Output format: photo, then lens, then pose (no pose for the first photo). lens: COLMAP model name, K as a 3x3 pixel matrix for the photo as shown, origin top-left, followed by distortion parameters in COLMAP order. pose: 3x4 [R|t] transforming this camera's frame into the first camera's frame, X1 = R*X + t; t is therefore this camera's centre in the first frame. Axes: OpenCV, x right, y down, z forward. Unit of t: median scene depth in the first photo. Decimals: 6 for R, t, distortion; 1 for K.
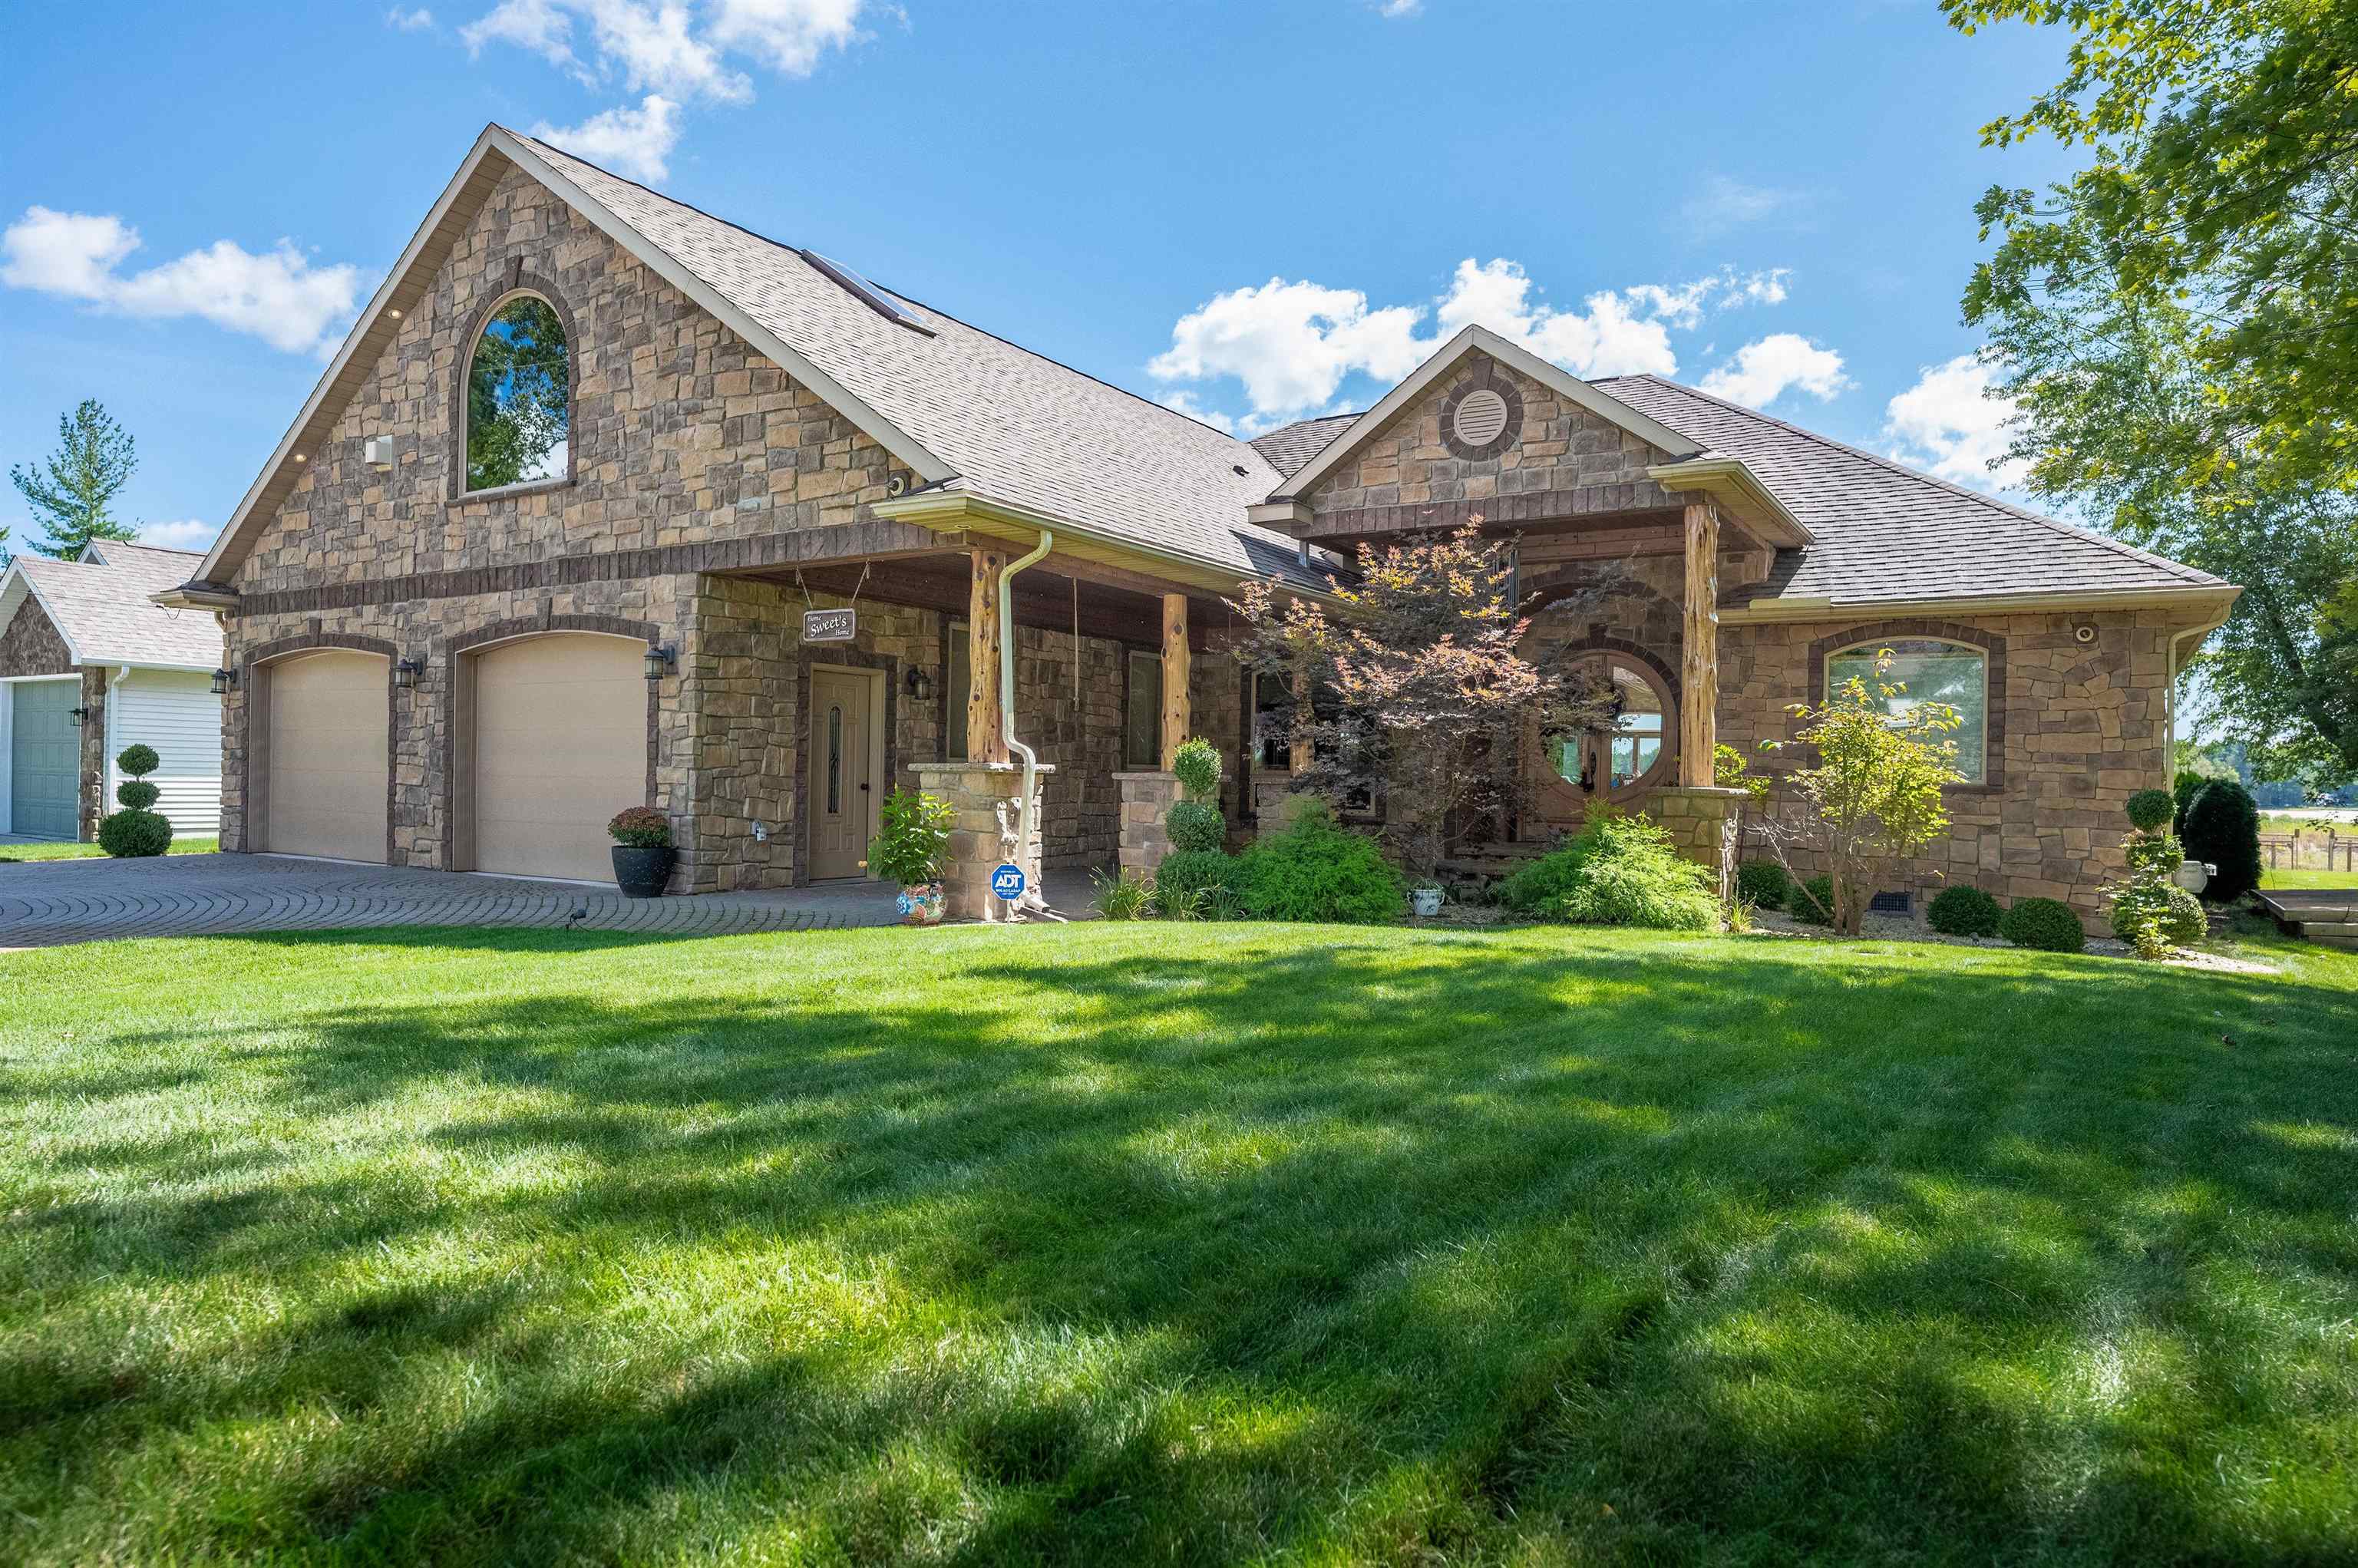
lens RADIAL K [[1455.1, 0, 1178.5], [0, 1455.1, 758.5], [0, 0, 1]] dist [-0.013169, 0.000878]
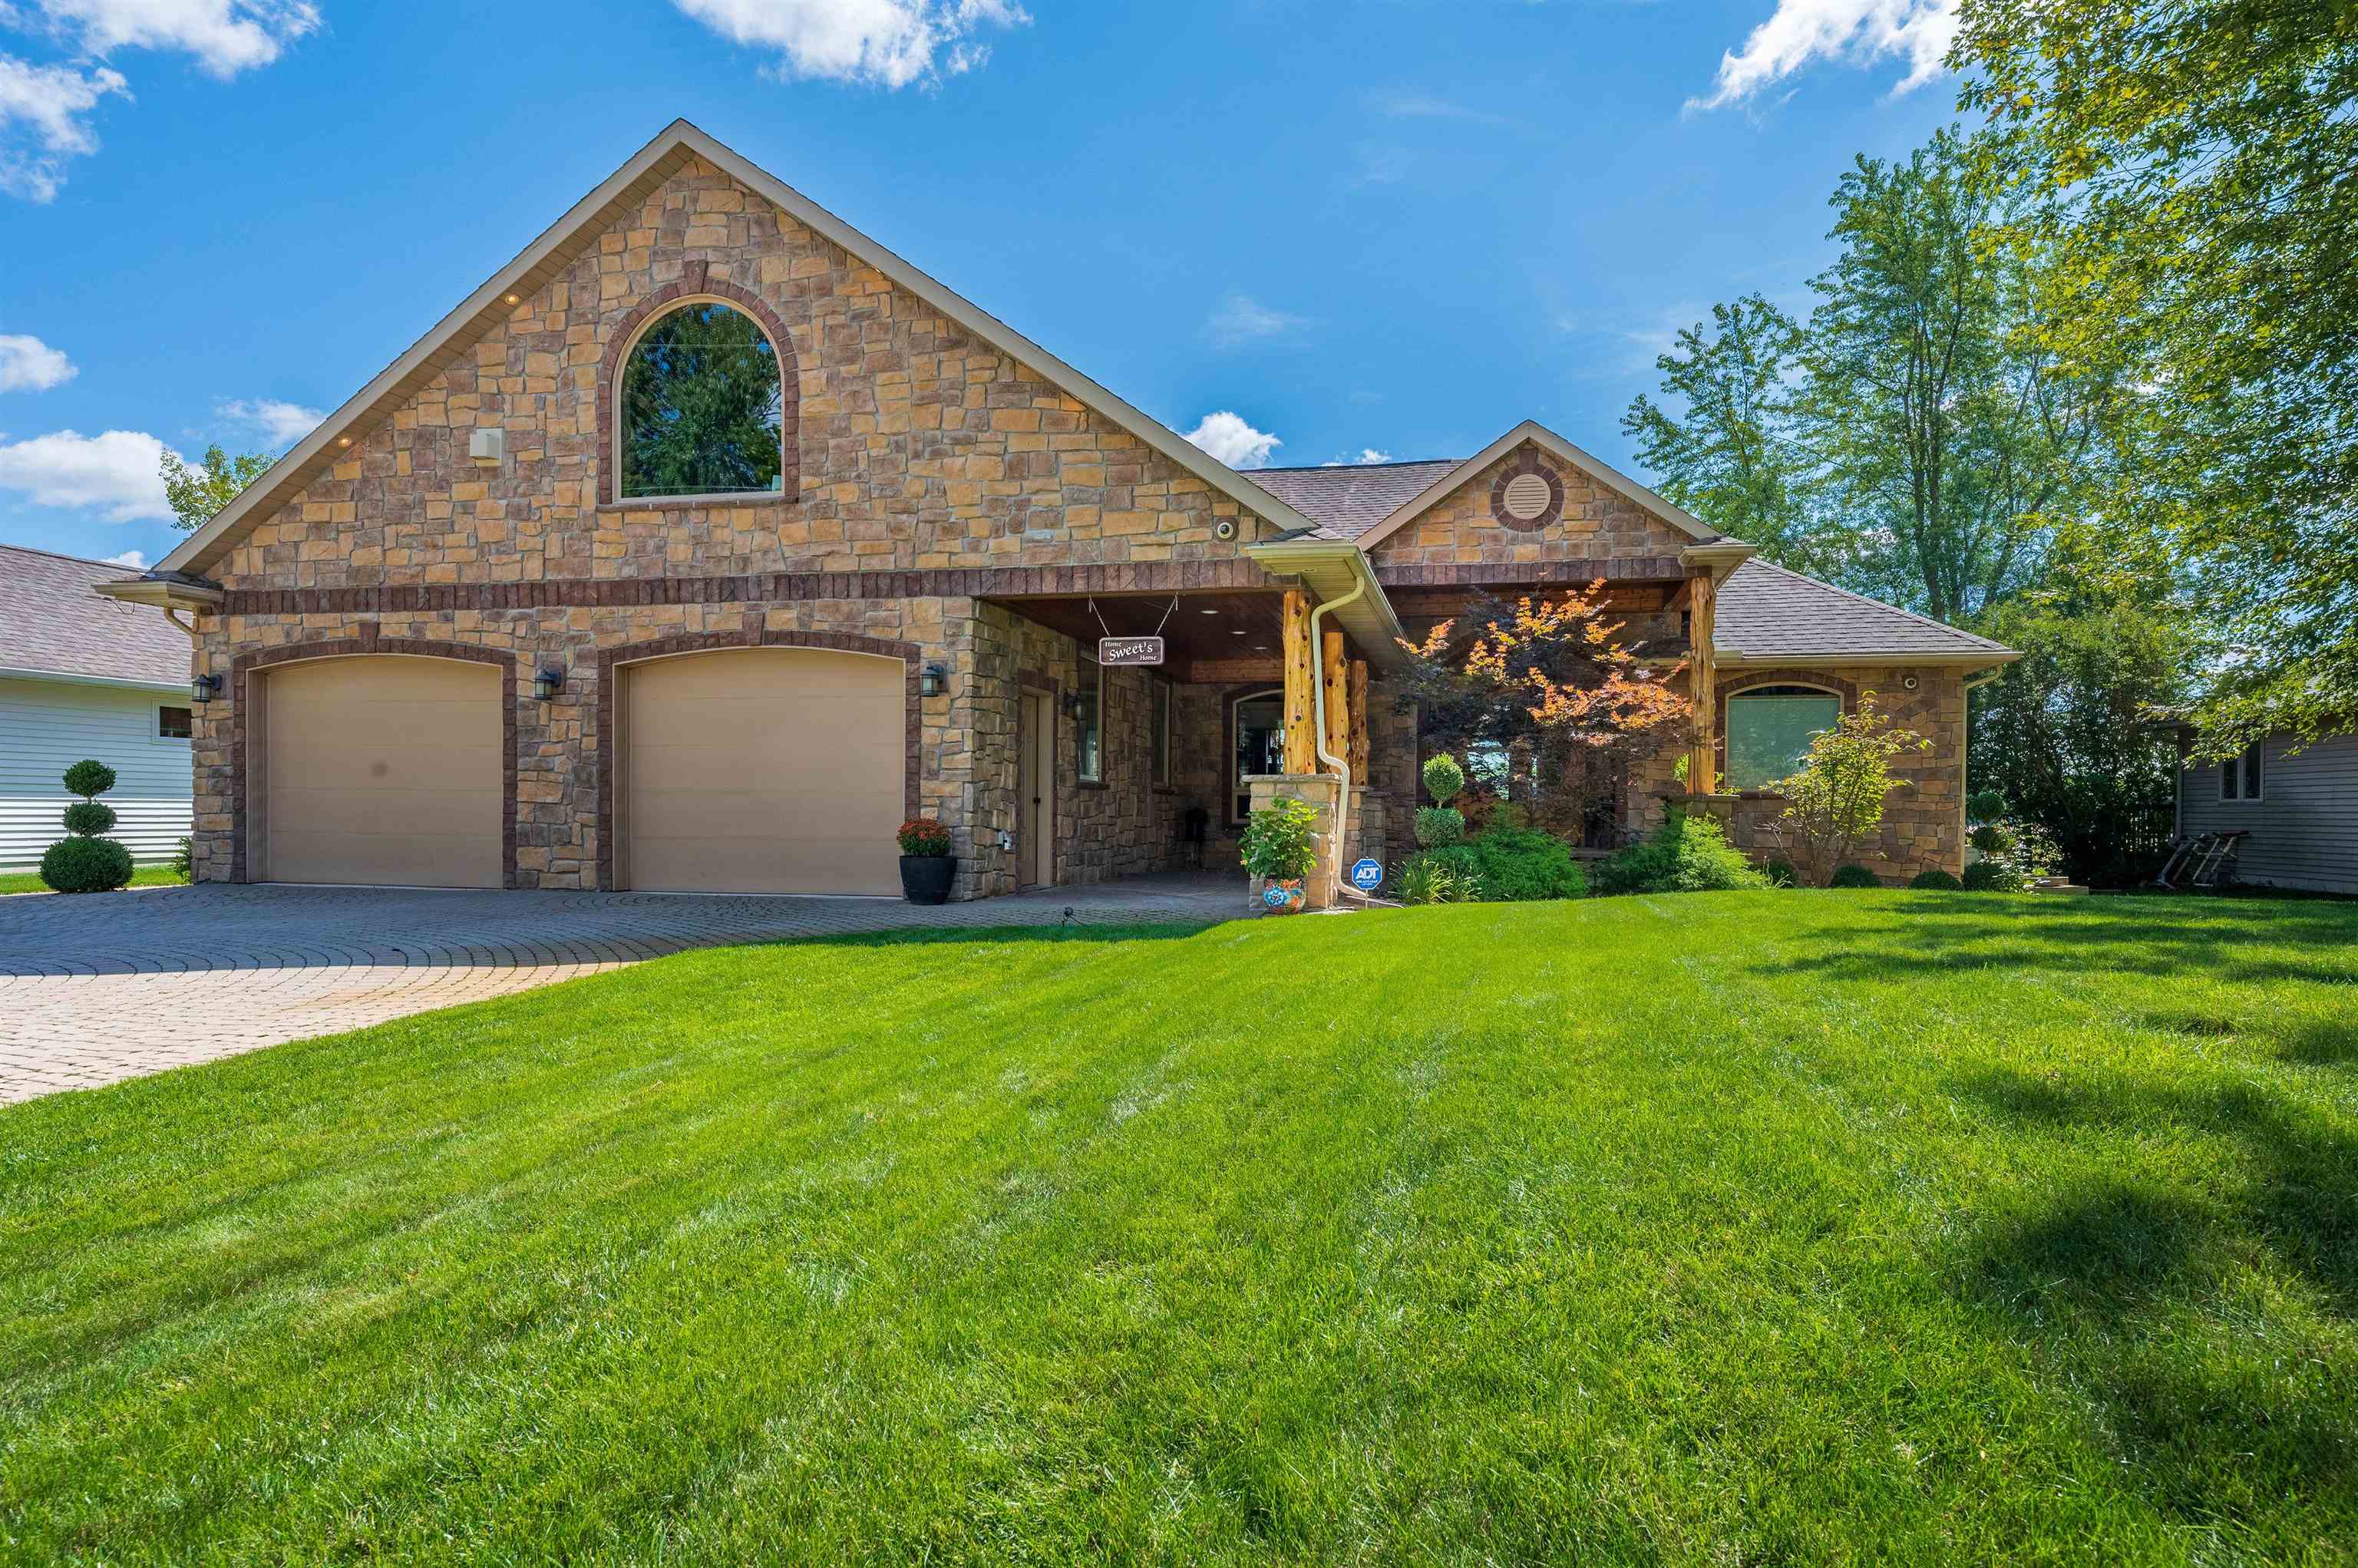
lens RADIAL K [[1379.7, 0, 1185.1], [0, 1379.7, 804.7], [0, 0, 1]] dist [0.019045, -0.001481]
pose [[0.934532, -0.008959, 0.355766, -0.485642], [0.004018, 0.999885, 0.014624, 0.008414], [-0.355856, -0.012237, 0.934461, 0.003992]]
